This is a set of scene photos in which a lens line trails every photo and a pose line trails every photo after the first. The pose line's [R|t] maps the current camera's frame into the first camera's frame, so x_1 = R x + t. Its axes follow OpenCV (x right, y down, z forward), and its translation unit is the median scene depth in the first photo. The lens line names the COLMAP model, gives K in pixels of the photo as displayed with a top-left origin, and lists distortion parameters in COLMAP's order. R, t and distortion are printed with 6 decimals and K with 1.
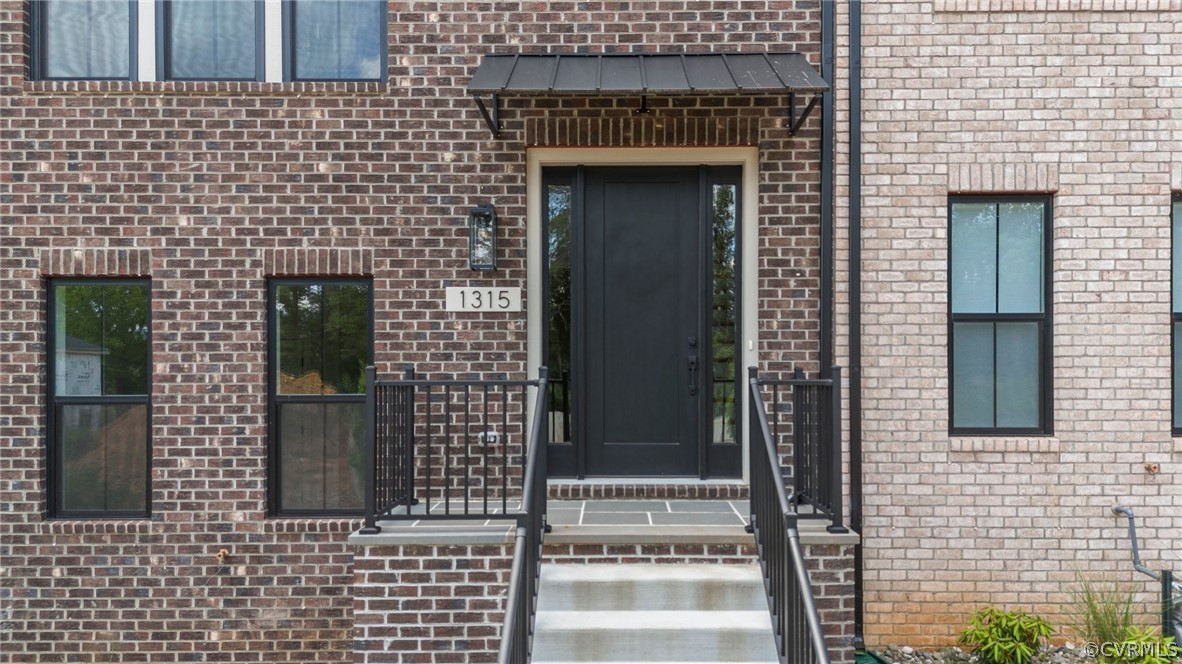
lens RADIAL K [[945.3, 0, 617.1], [0, 945.3, 332.6], [0, 0, 1]] dist [0.003942, -0.002686]
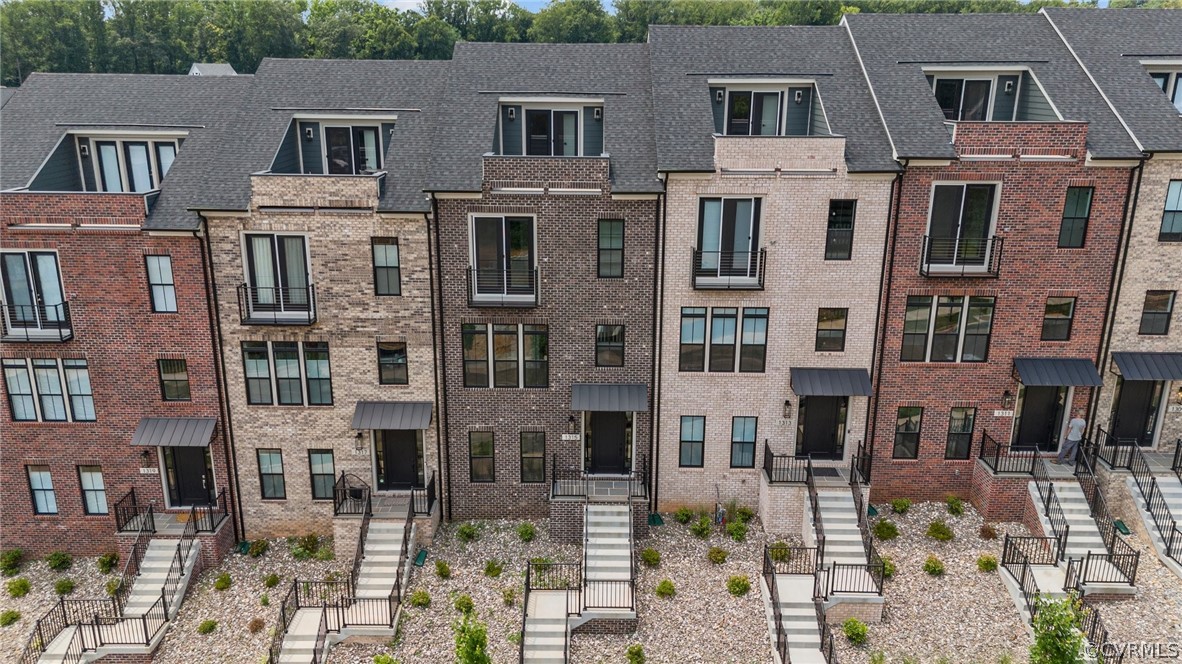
lens RADIAL K [[908.4, 0, 587.9], [0, 908.4, 273.9], [0, 0, 1]] dist [0.005349, -0.005035]
pose [[0.999905, 0.011009, -0.008350, -0.039537], [-0.008600, 0.968851, 0.247496, -1.776825], [0.010815, -0.247401, 0.968853, -2.811420]]
